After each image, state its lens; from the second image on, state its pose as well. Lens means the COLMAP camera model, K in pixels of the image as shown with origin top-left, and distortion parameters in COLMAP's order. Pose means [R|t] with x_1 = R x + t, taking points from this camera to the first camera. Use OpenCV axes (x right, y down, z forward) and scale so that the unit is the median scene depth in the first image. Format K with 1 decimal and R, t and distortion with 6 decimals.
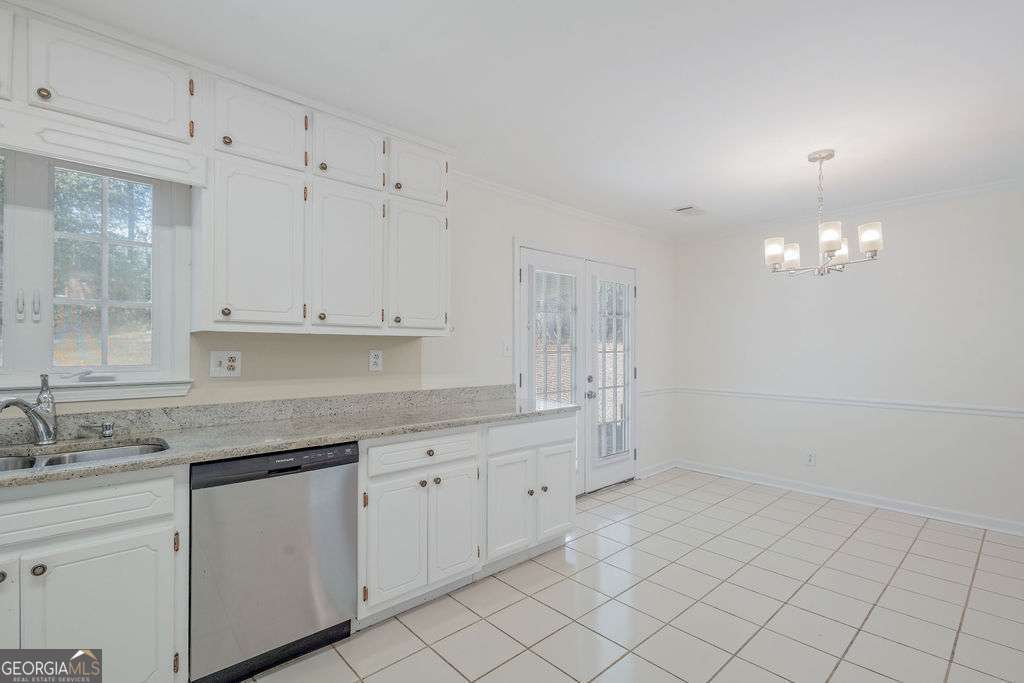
lens RADIAL K [[475.7, 0, 512.7], [0, 475.7, 345.6], [0, 0, 1]] dist [0.006248, 0.000463]
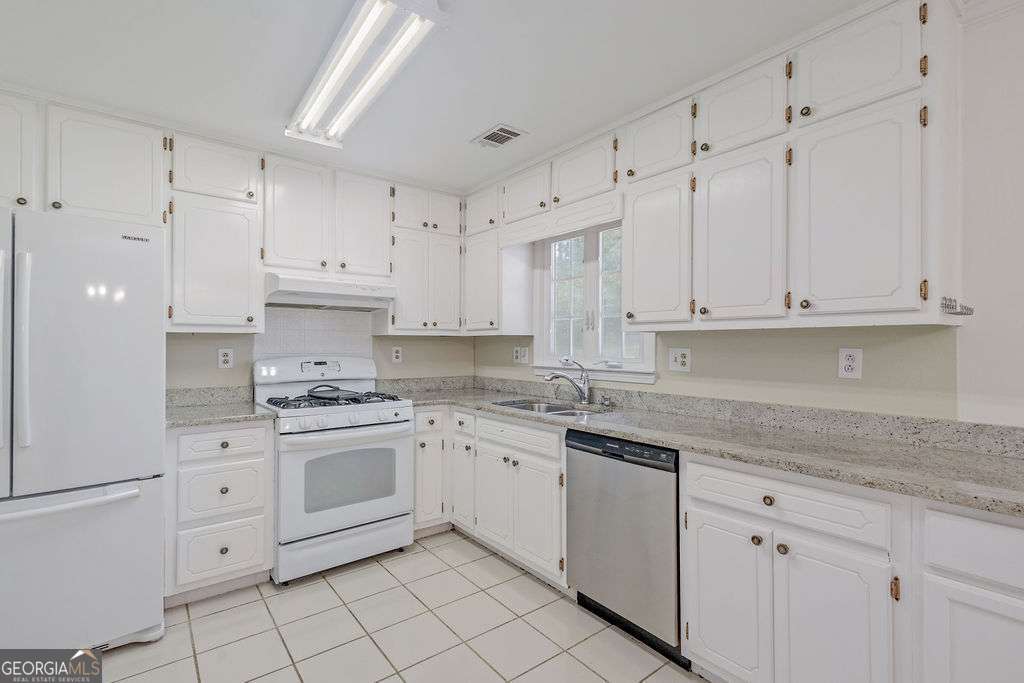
lens RADIAL K [[475.7, 0, 512.7], [0, 475.7, 340.9], [0, 0, 1]] dist [0.006248, 0.000463]
pose [[-0.083771, -0.011605, -0.996417, 0.529182], [0.005666, 0.999910, -0.012122, 0.005832], [0.996469, -0.006662, -0.083697, 0.692363]]
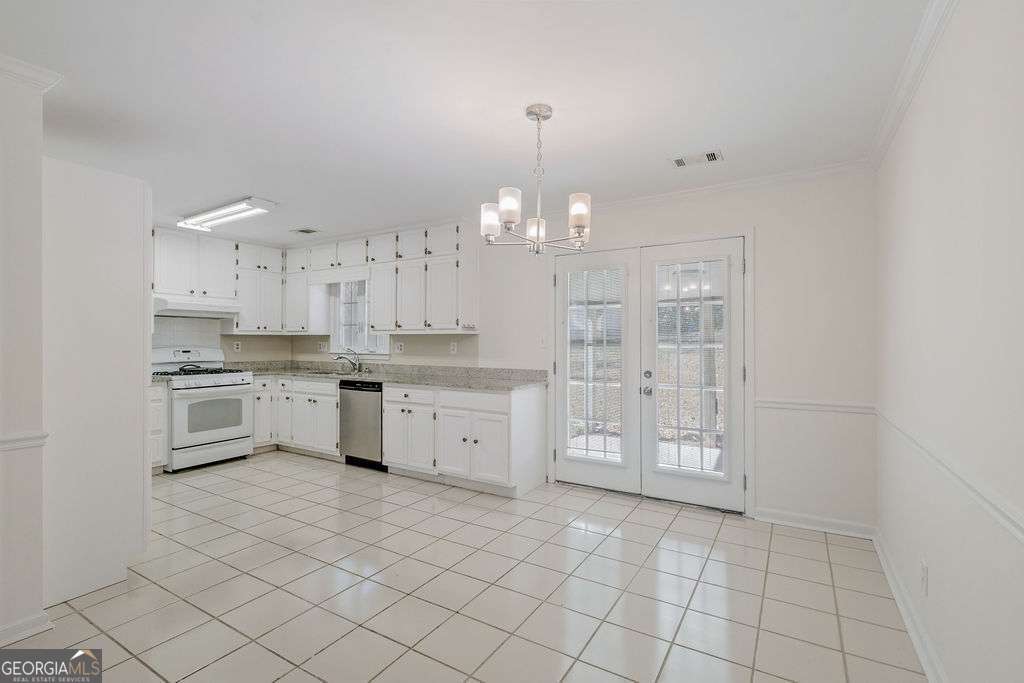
lens RADIAL K [[475.7, 0, 516.3], [0, 475.7, 341.0], [0, 0, 1]] dist [0.006248, 0.000463]
pose [[0.269006, -0.002159, -0.963136, 1.764520], [0.004695, 0.999989, -0.000931, 0.010614], [0.963127, -0.004272, 0.269013, 0.907744]]
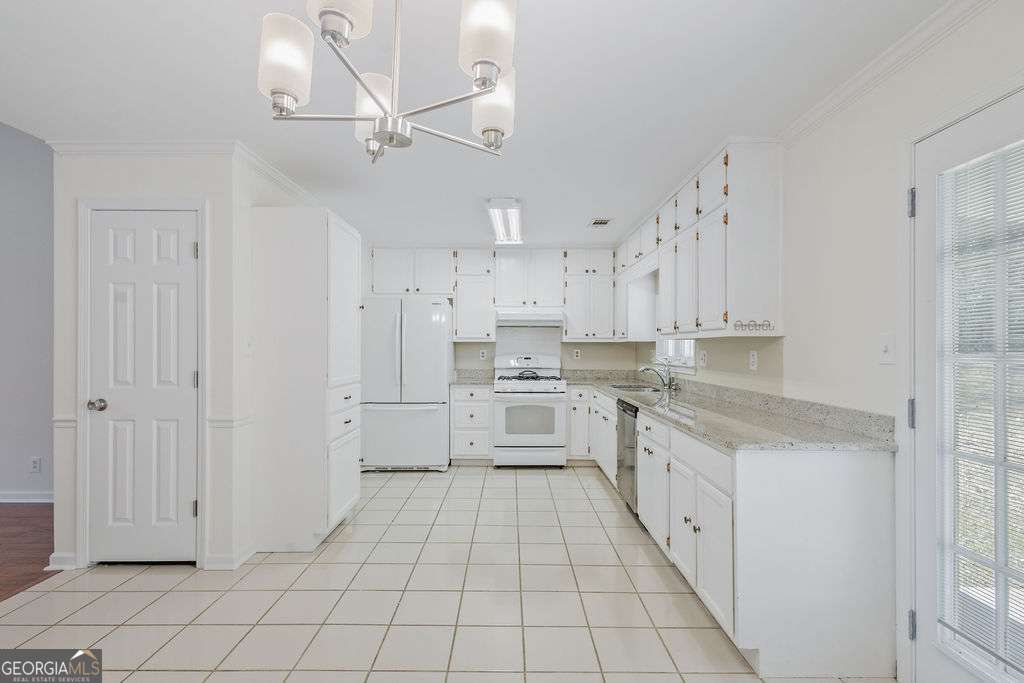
lens RADIAL K [[475.7, 0, 504.9], [0, 475.7, 345.3], [0, 0, 1]] dist [0.006248, 0.000463]
pose [[-0.689151, -0.008915, -0.724563, 1.034198], [-0.000131, 0.999926, -0.012179, 0.013908], [0.724618, -0.008298, -0.689101, 1.603793]]
